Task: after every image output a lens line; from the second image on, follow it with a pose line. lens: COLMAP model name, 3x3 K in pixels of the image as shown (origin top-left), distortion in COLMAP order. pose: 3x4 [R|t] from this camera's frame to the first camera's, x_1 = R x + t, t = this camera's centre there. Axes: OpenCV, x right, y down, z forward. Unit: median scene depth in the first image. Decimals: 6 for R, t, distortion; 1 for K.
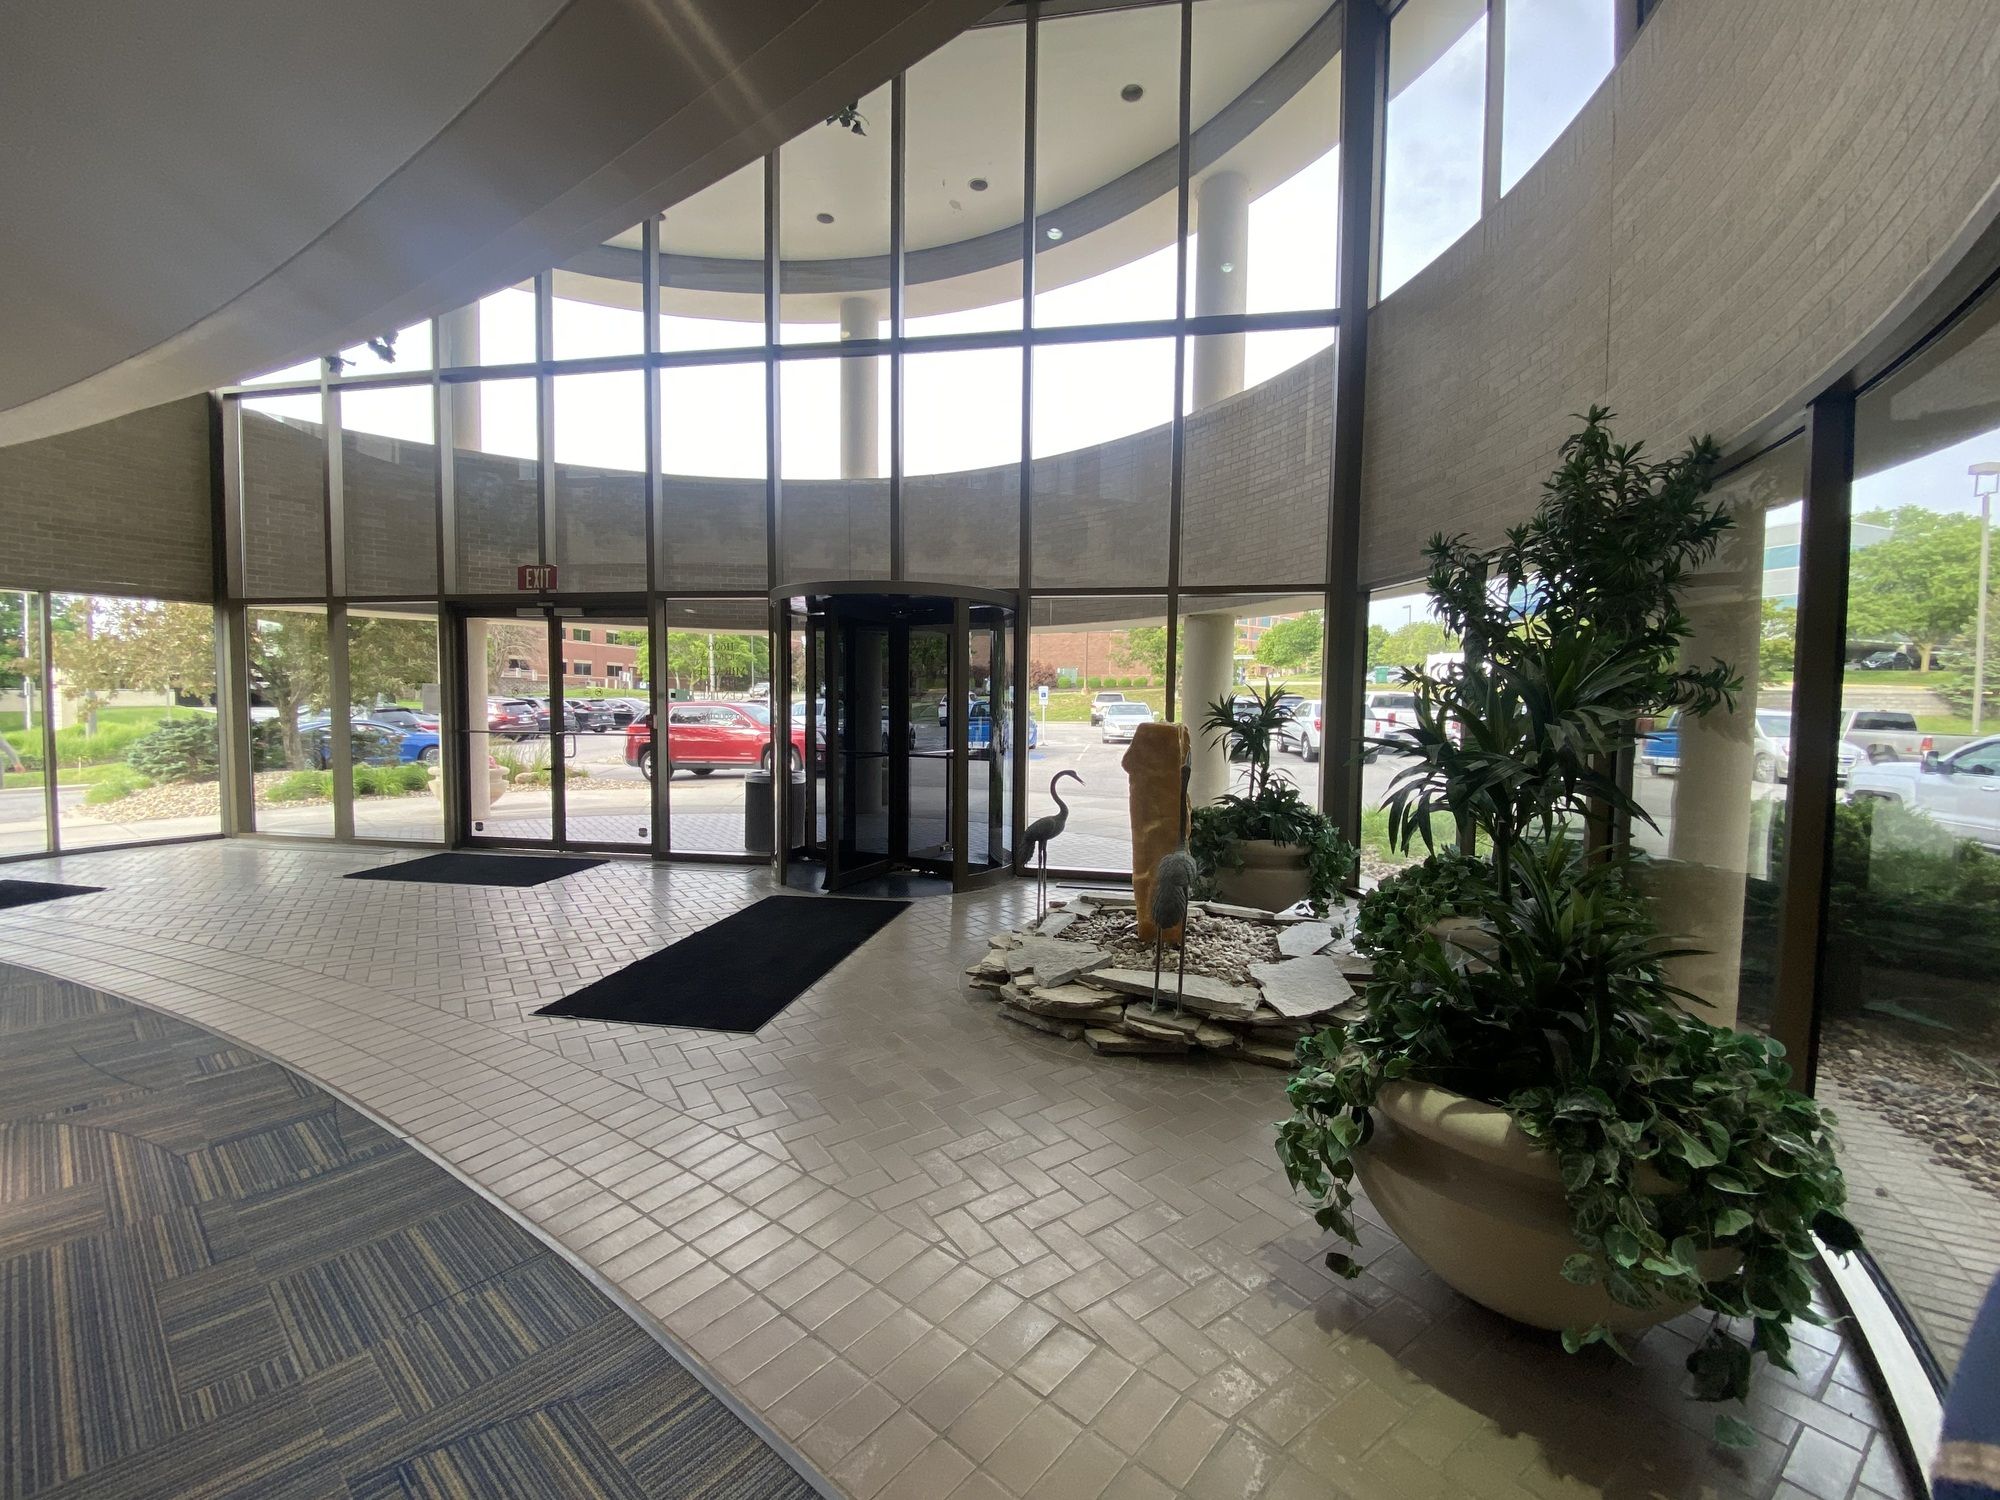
lens RADIAL K [[800.0, 0, 1000.0], [0, 800.0, 750.0], [0, 0, 1]] dist [0.012571, -0.014990]
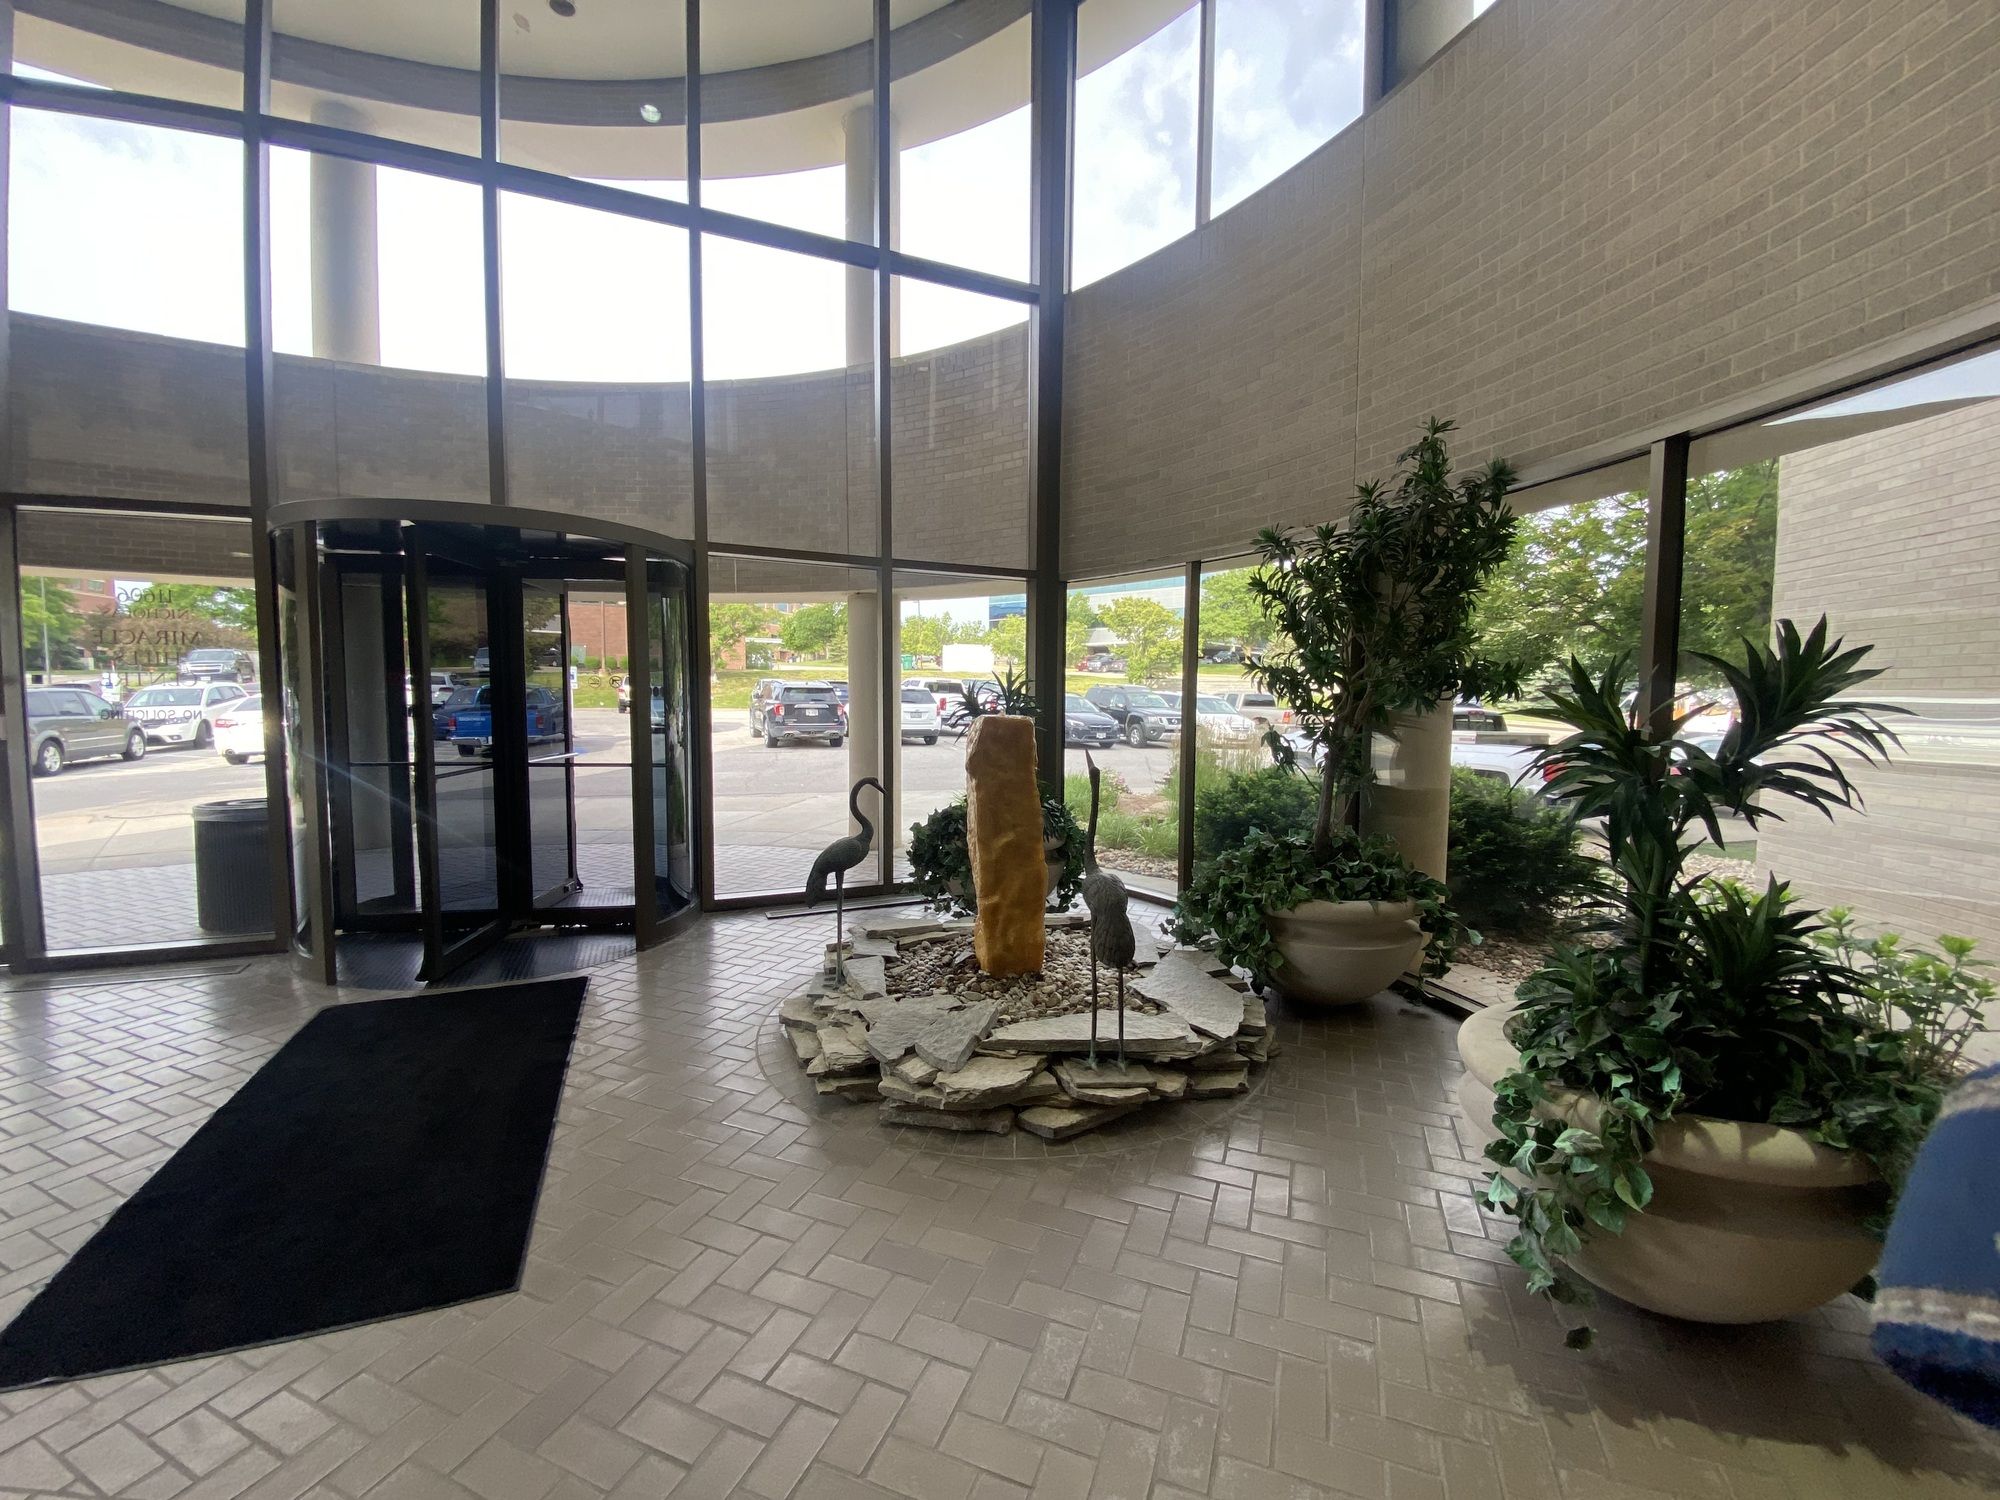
lens RADIAL K [[800.0, 0, 1000.0], [0, 800.0, 750.0], [0, 0, 1]] dist [0.012571, -0.014990]
pose [[0.834634, -0.045030, 0.548961, -0.274868], [0.034731, 0.998972, 0.029139, -0.023825], [-0.549708, -0.005255, 0.835340, 0.310944]]
